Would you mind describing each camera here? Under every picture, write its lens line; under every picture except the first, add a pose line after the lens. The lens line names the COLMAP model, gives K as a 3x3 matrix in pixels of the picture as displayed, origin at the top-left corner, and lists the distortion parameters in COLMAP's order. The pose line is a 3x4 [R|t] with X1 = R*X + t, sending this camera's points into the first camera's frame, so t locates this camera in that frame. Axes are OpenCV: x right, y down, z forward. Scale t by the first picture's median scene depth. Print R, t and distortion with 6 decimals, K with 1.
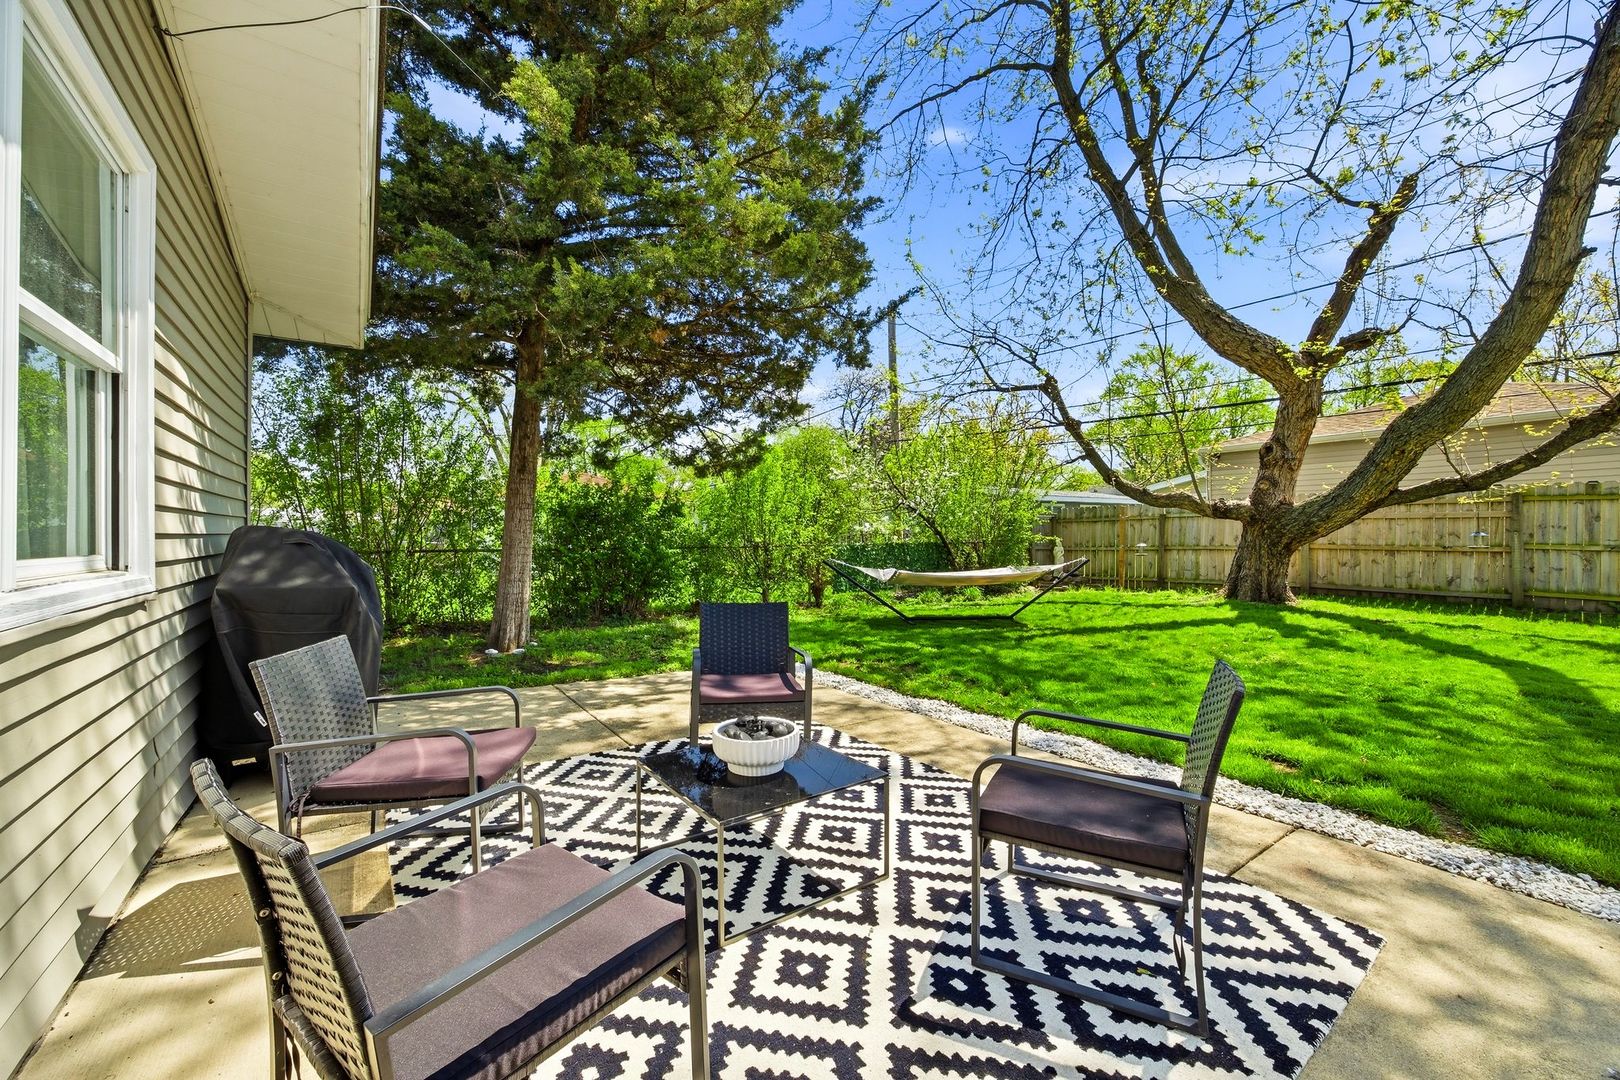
lens RADIAL K [[626.7, 0, 800.2], [0, 626.7, 537.8], [0, 0, 1]] dist [-0.003137, -0.000133]
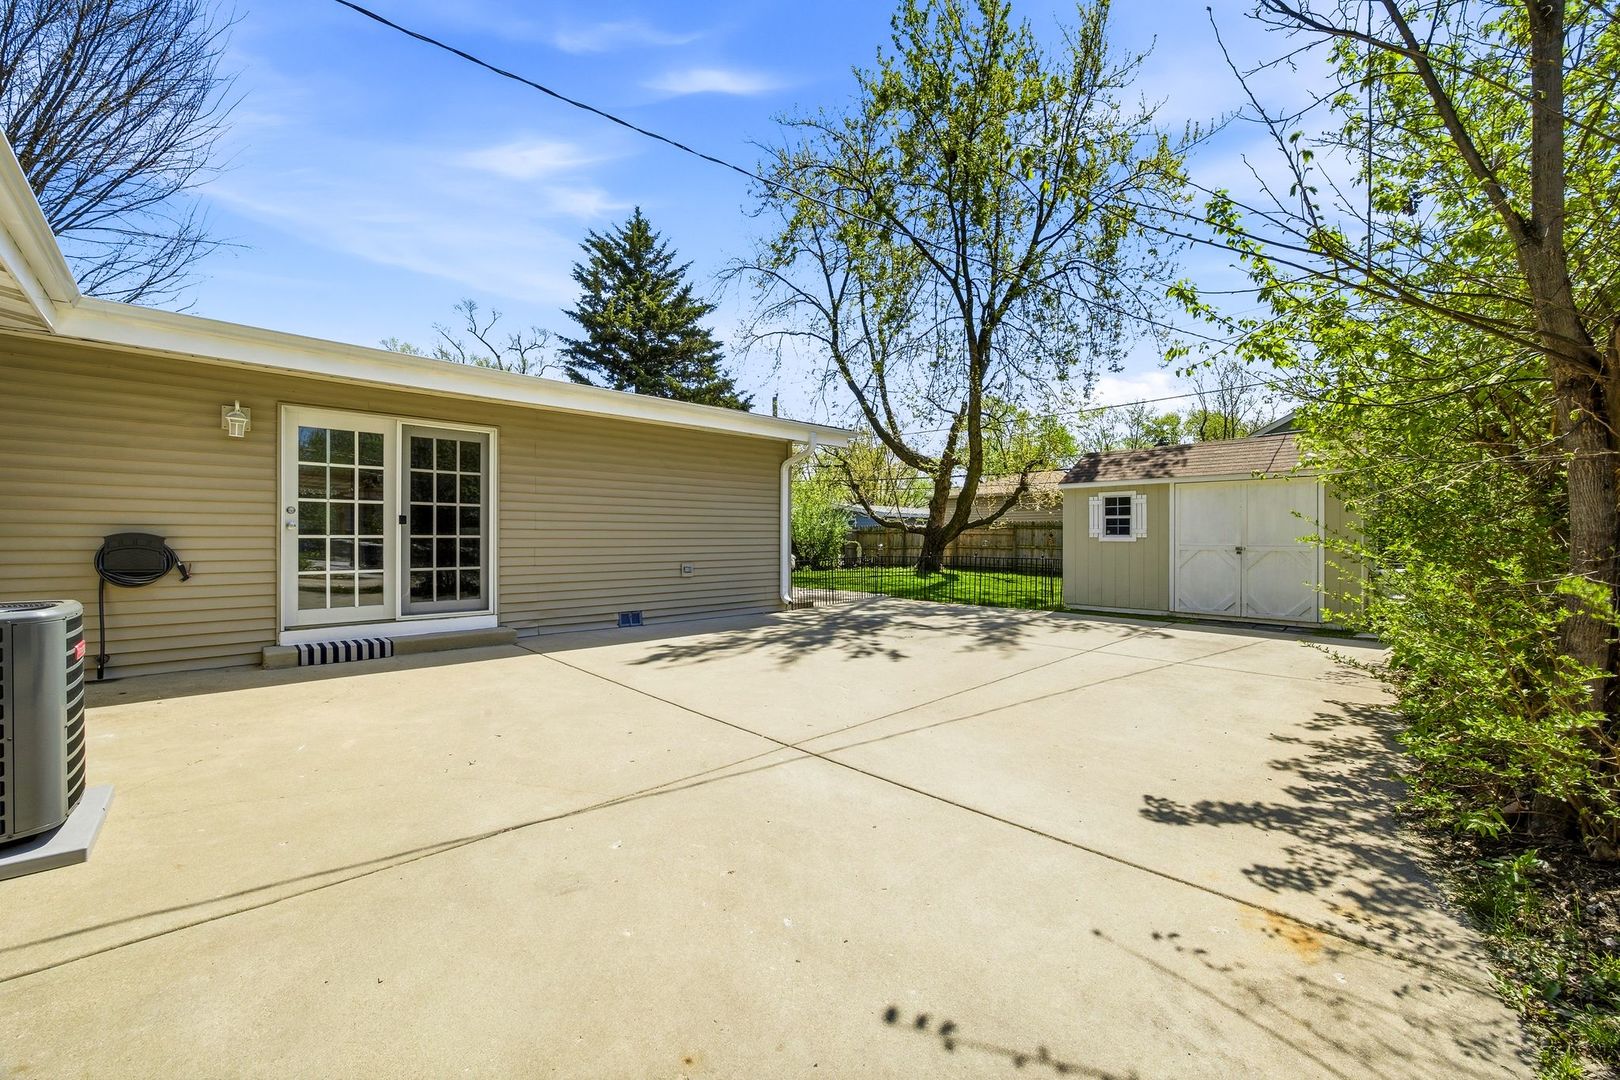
lens RADIAL K [[626.7, 0, 800.2], [0, 626.7, 537.8], [0, 0, 1]] dist [-0.003137, -0.000133]
pose [[0.987051, 0.003462, 0.160372, -0.082516], [-0.002673, 0.999983, -0.005141, -0.001895], [-0.160387, 0.004646, 0.987043, -1.184407]]
